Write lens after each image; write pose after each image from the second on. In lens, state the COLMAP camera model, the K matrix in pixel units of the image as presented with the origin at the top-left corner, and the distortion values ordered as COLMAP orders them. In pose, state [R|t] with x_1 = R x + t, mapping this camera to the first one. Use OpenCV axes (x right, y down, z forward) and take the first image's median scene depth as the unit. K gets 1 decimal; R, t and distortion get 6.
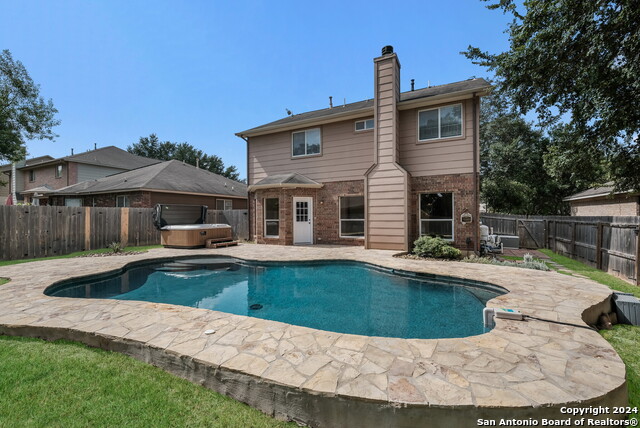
lens RADIAL K [[279.6, 0, 320.7], [0, 279.6, 214.3], [0, 0, 1]] dist [0.000673, -0.000512]
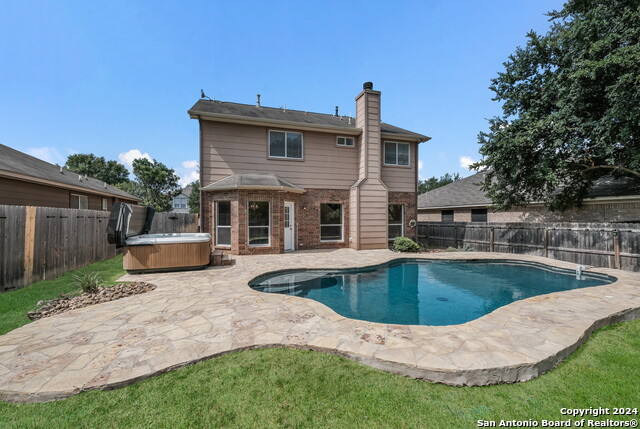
lens RADIAL K [[279.6, 0, 320.6], [0, 279.6, 216.1], [0, 0, 1]] dist [0.000673, -0.000512]
pose [[0.697330, 0.011086, 0.716665, -0.681411], [-0.008502, 0.999938, -0.007195, -0.006842], [-0.716700, -0.001076, 0.697381, 0.263144]]
